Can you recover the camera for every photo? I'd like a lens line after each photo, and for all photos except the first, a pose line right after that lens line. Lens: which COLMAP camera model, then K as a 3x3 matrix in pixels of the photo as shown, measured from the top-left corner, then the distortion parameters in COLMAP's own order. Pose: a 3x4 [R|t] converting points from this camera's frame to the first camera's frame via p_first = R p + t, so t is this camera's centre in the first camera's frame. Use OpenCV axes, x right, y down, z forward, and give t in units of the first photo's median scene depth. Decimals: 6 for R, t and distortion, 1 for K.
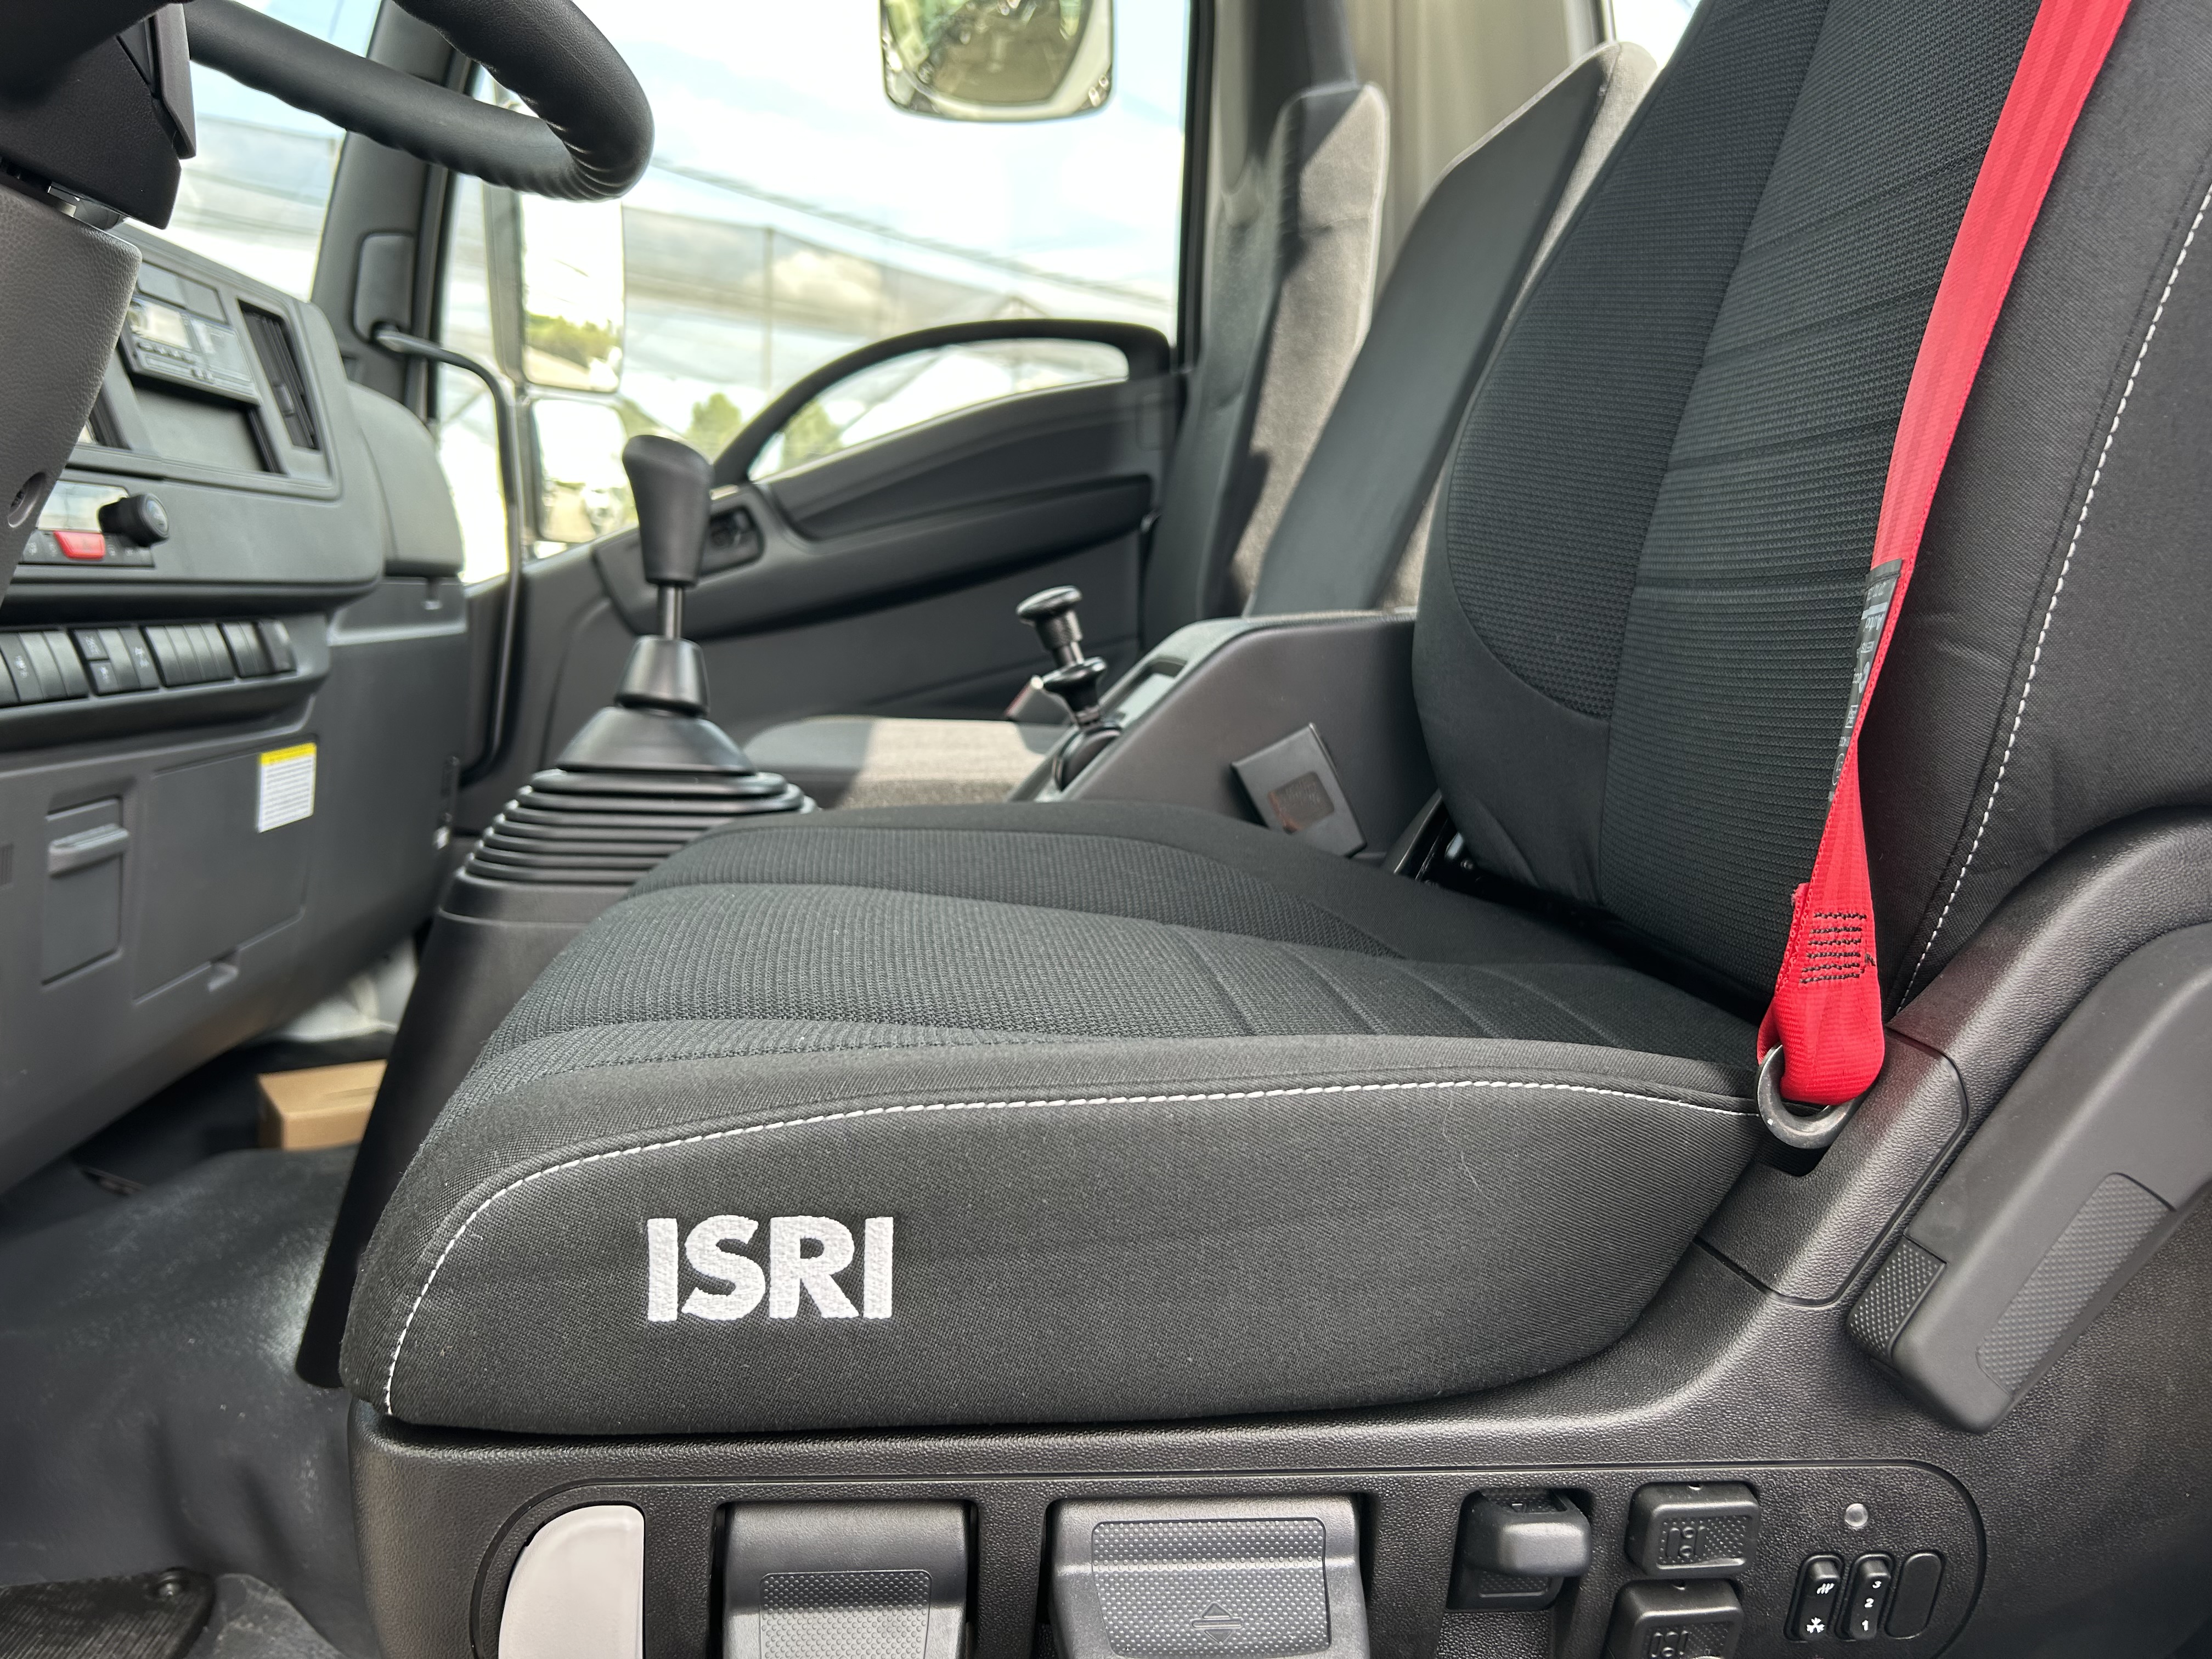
lens RADIAL K [[1725.6, 0, 1116.9], [0, 1725.6, 819.6], [0, 0, 1]] dist [-0.001821, -0.008948]
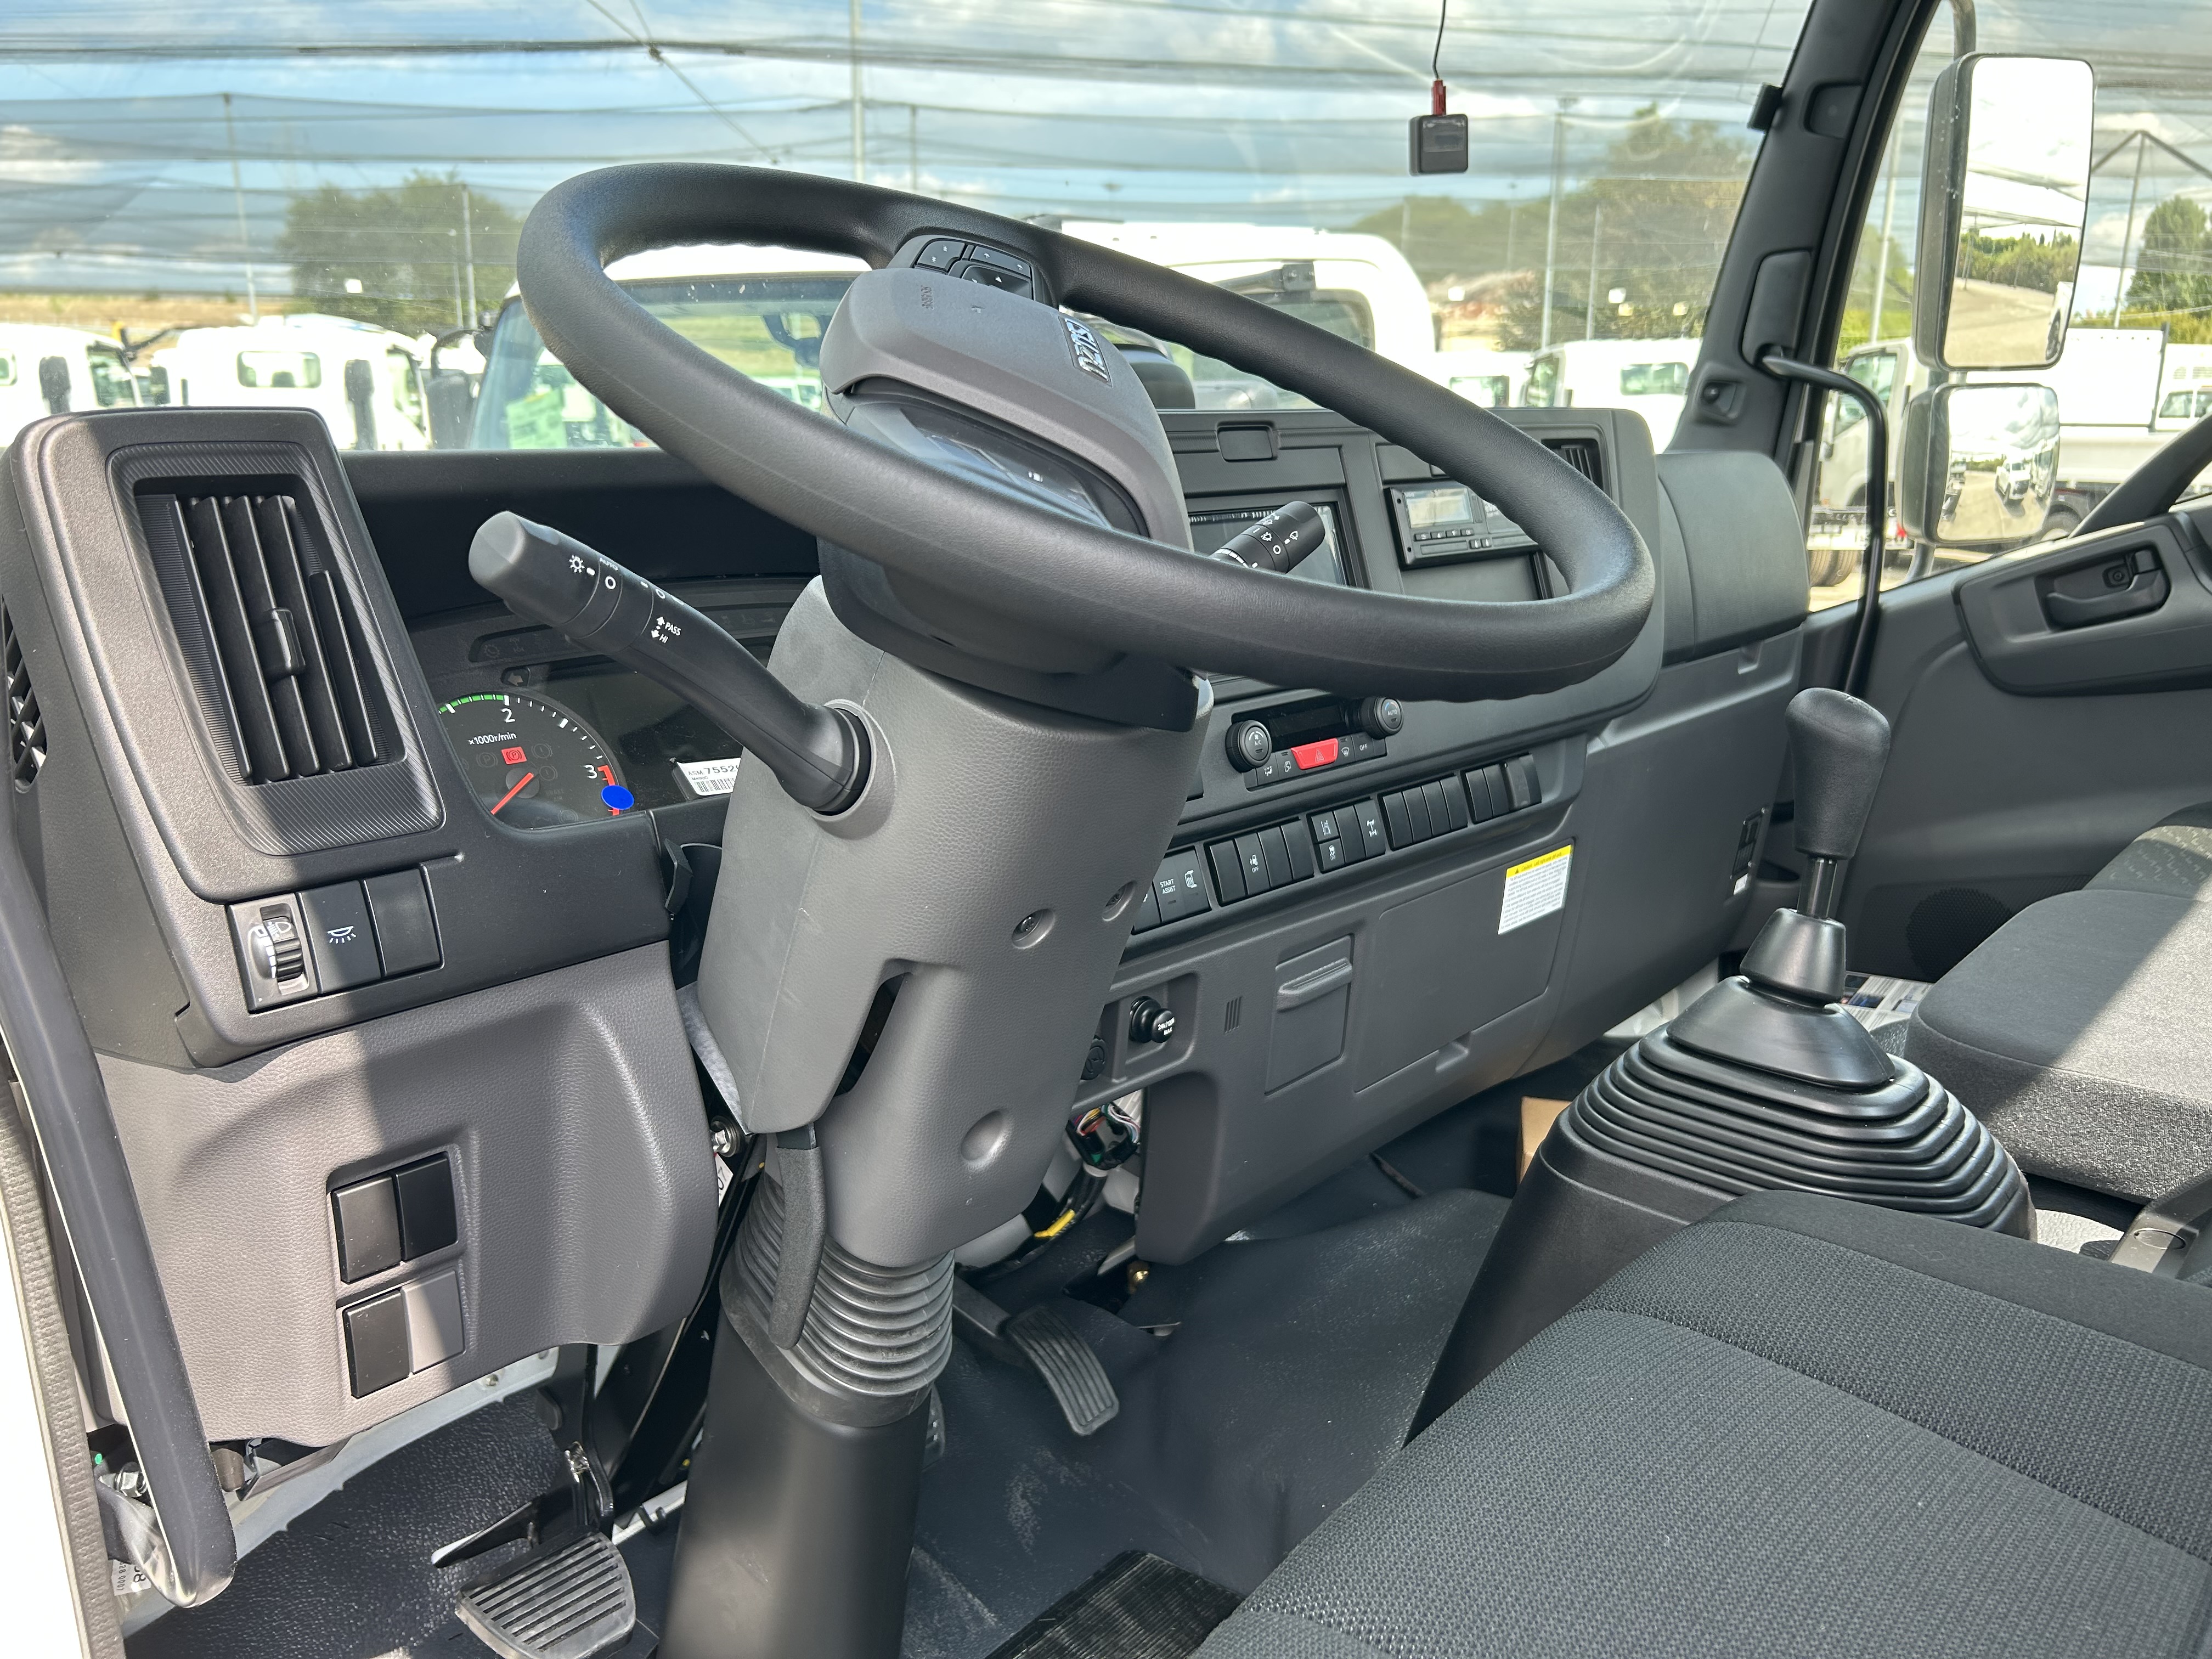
lens RADIAL K [[1681.1, 0, 1099.0], [0, 1681.1, 834.5], [0, 0, 1]] dist [0.008979, 0.002438]
pose [[0.663110, 0.169688, -0.729035, 0.274549], [-0.081974, 0.984570, 0.154604, -0.503984], [0.744020, -0.042757, 0.666788, 0.219648]]
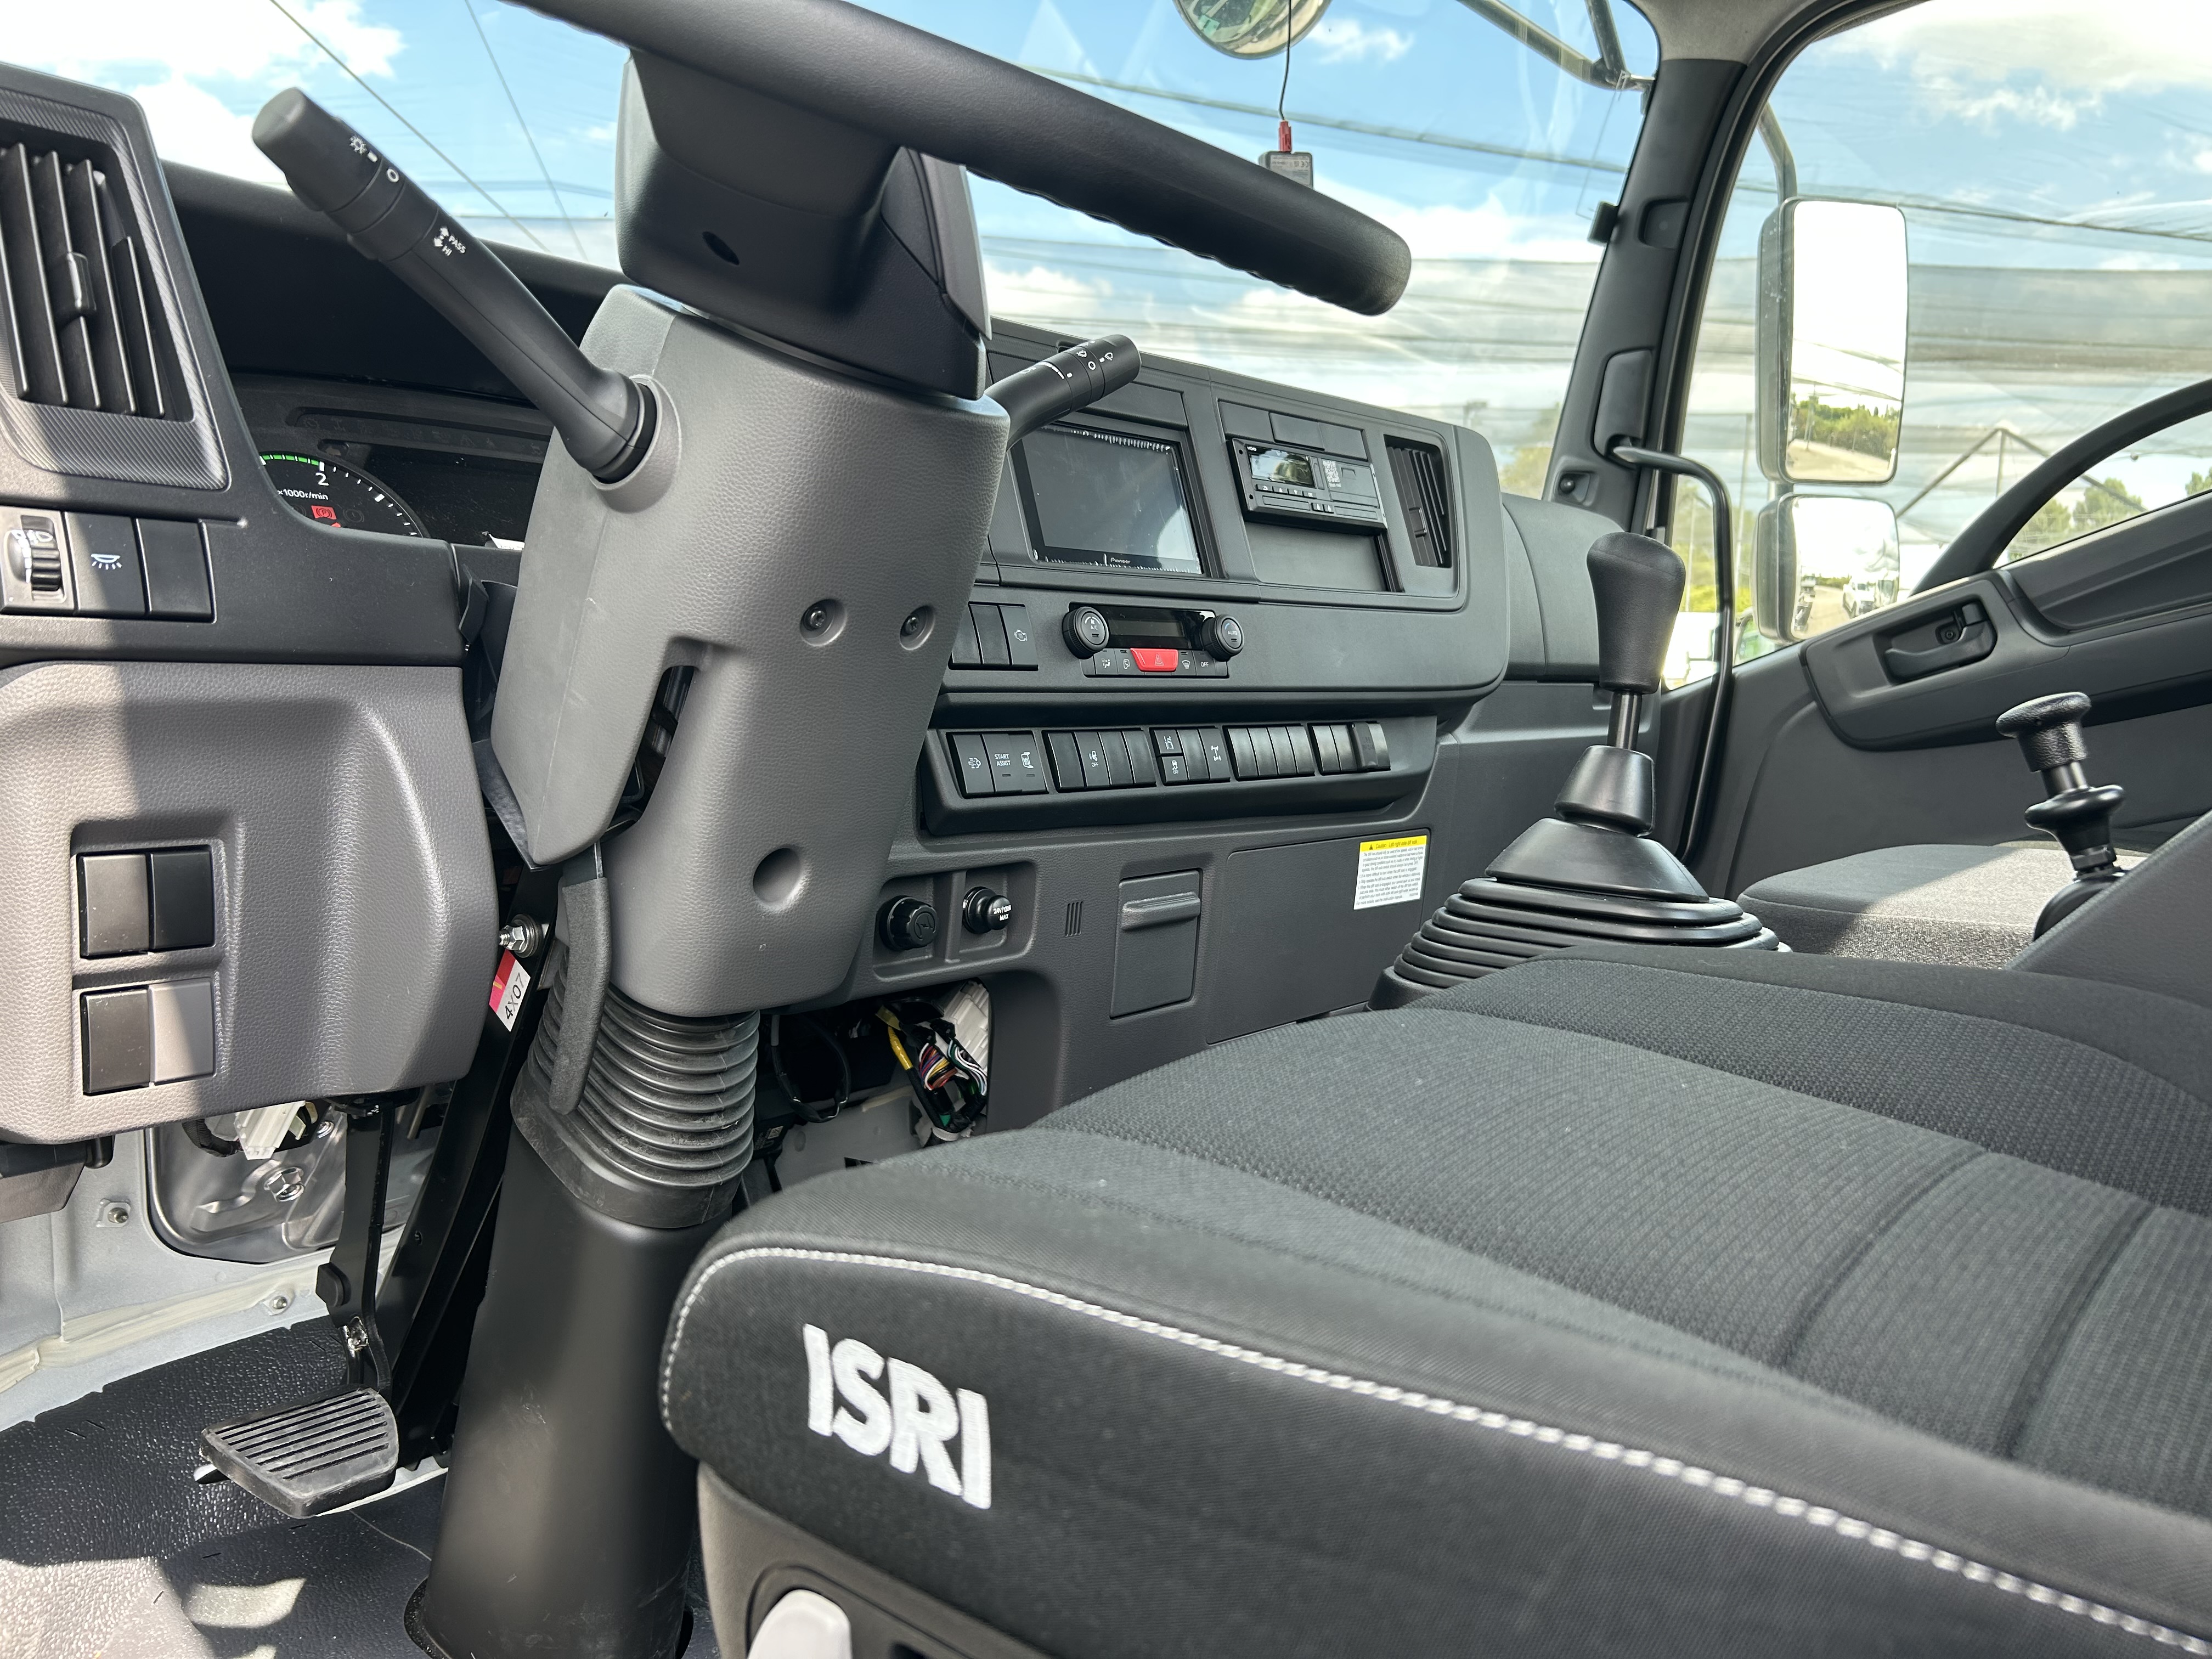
lens RADIAL K [[1686.6, 0, 1106.0], [0, 1686.6, 829.5], [0, 0, 1]] dist [0.007354, -0.001527]
pose [[0.694128, 0.058881, -0.717440, 0.417837], [-0.092308, 0.995702, -0.007590, -0.054062], [0.713909, 0.071494, 0.696579, 0.303974]]
